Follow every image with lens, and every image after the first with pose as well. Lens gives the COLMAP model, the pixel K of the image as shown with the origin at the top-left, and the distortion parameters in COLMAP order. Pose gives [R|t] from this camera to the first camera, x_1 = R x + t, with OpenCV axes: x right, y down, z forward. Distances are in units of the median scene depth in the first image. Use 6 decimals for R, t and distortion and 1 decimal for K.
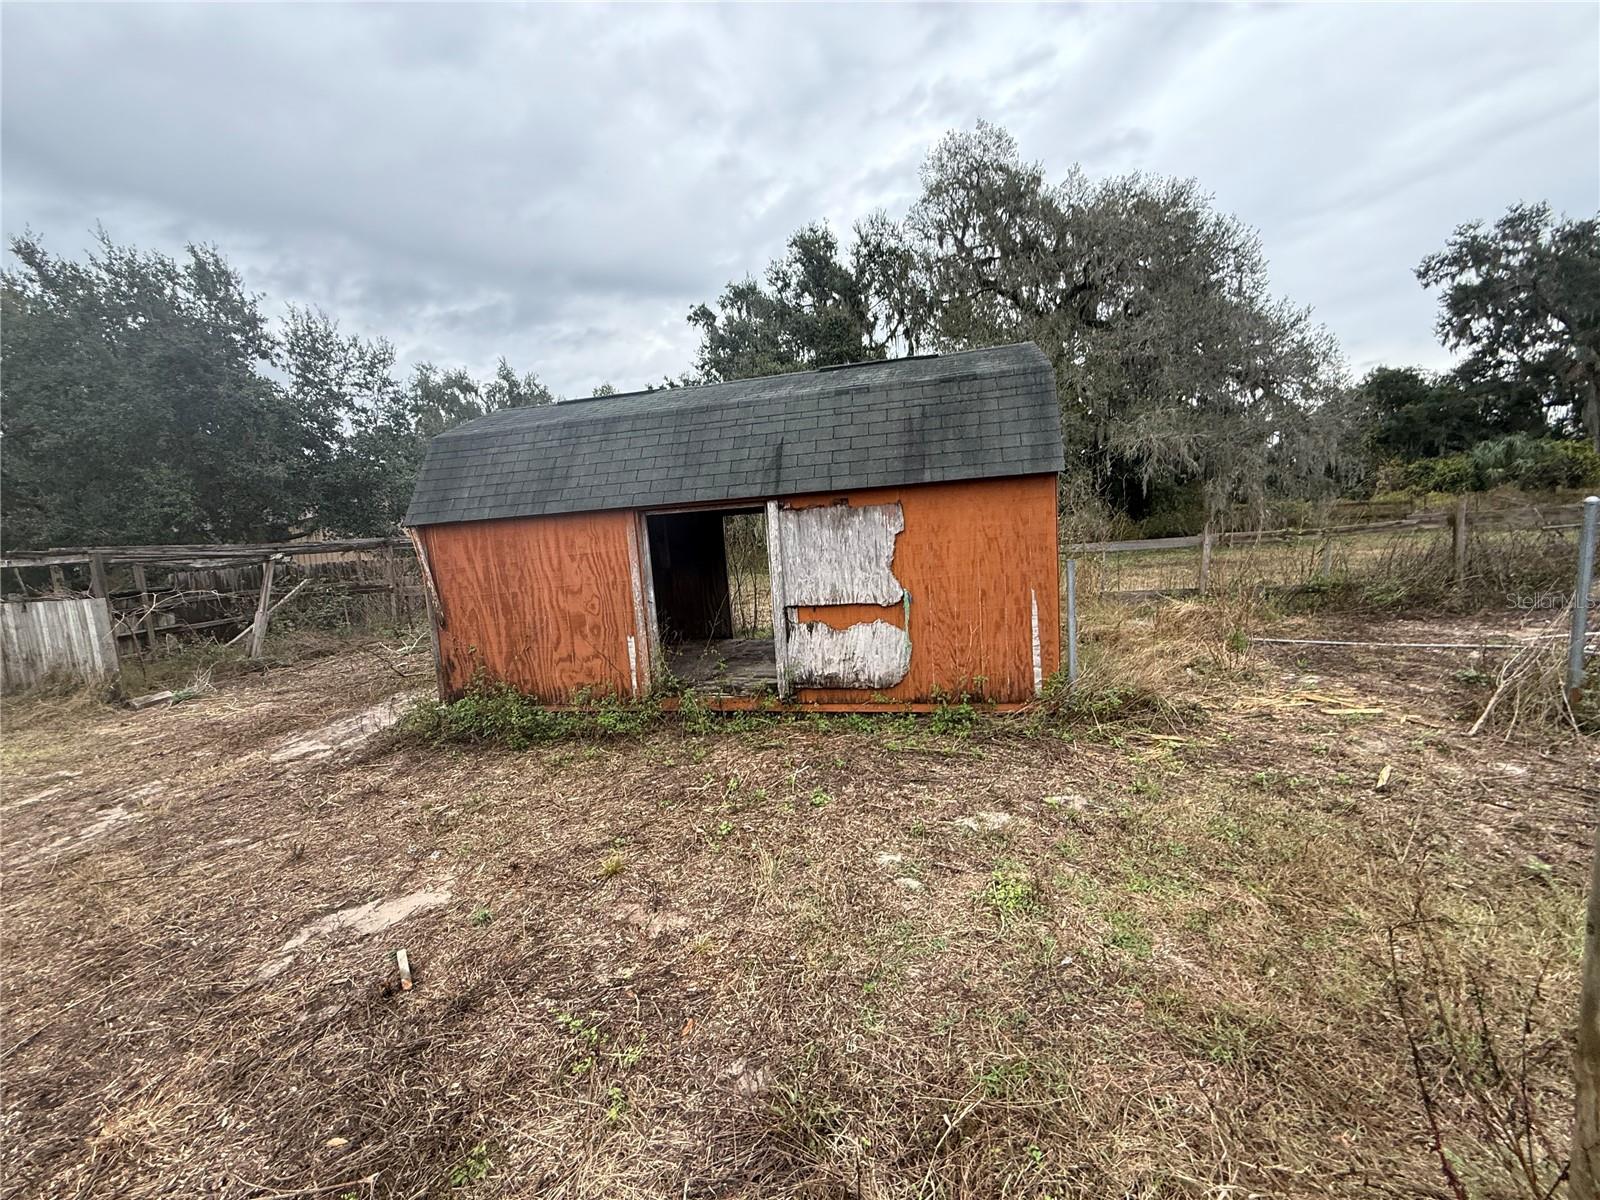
lens RADIAL K [[645.8, 0, 800.0], [0, 645.8, 600.0], [0, 0, 1]] dist [-0.000507, -0.000217]
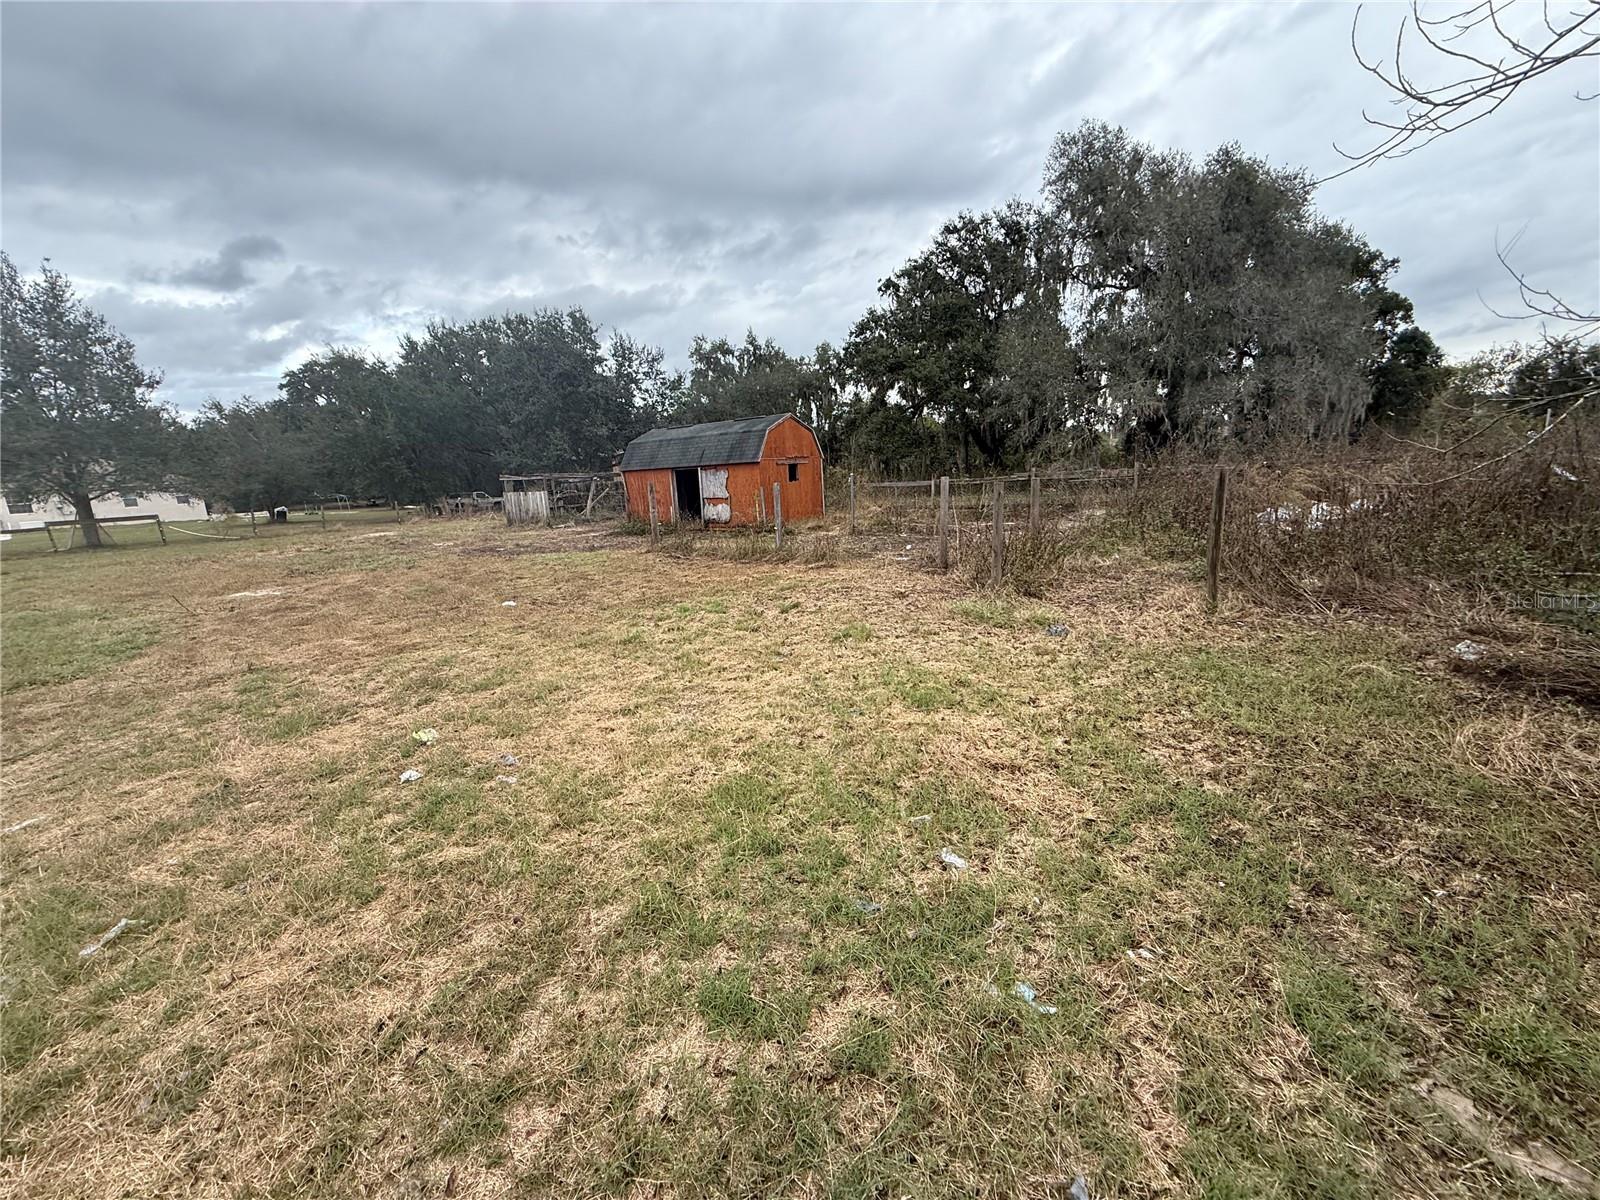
lens RADIAL K [[640.8, 0, 793.6], [0, 640.8, 599.5], [0, 0, 1]] dist [0.000075, 0.000293]
pose [[0.913818, 0.101017, -0.393360, 0.878967], [-0.056491, 0.990773, 0.123201, 0.047147], [0.402176, -0.090362, 0.911092, -0.956190]]
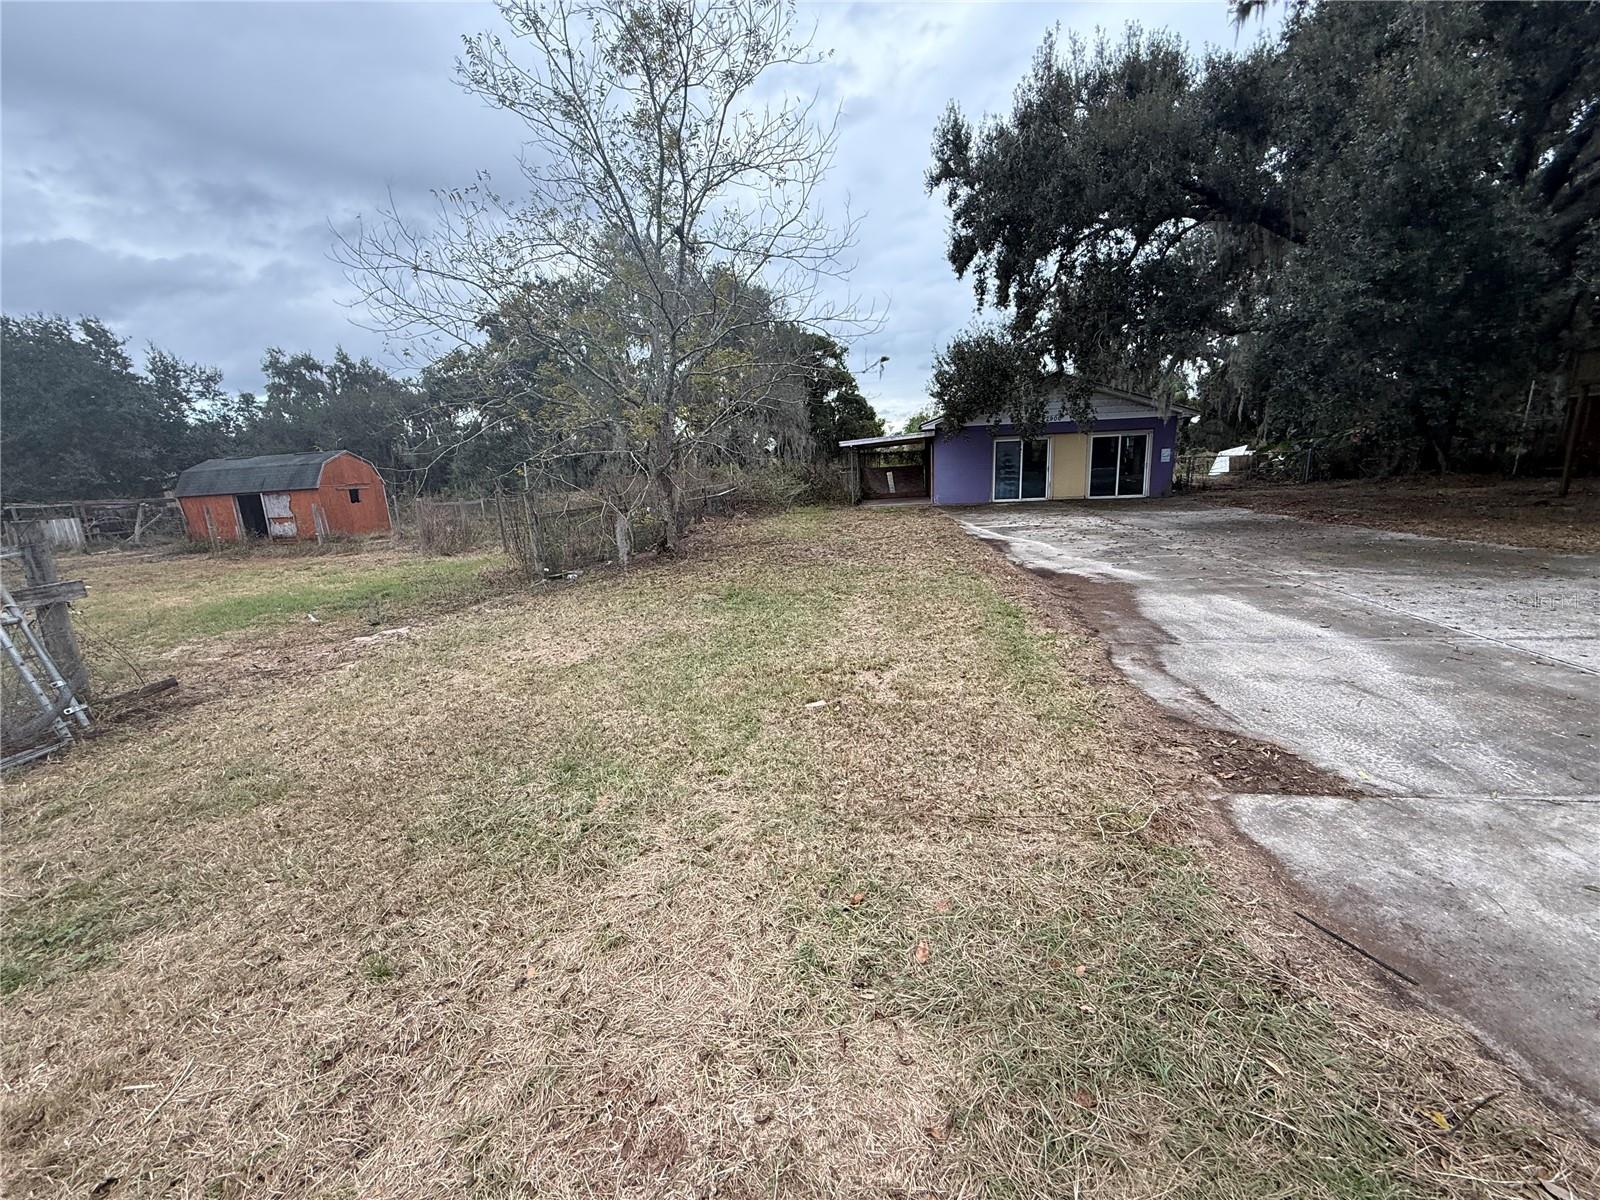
lens RADIAL K [[640.8, 0, 793.6], [0, 640.8, 599.5], [0, 0, 1]] dist [0.000075, 0.000293]
pose [[0.996439, -0.005583, 0.084135, 1.457416], [-0.001319, 0.996652, 0.081754, 0.092073], [-0.084310, -0.081574, 0.993095, -1.671753]]
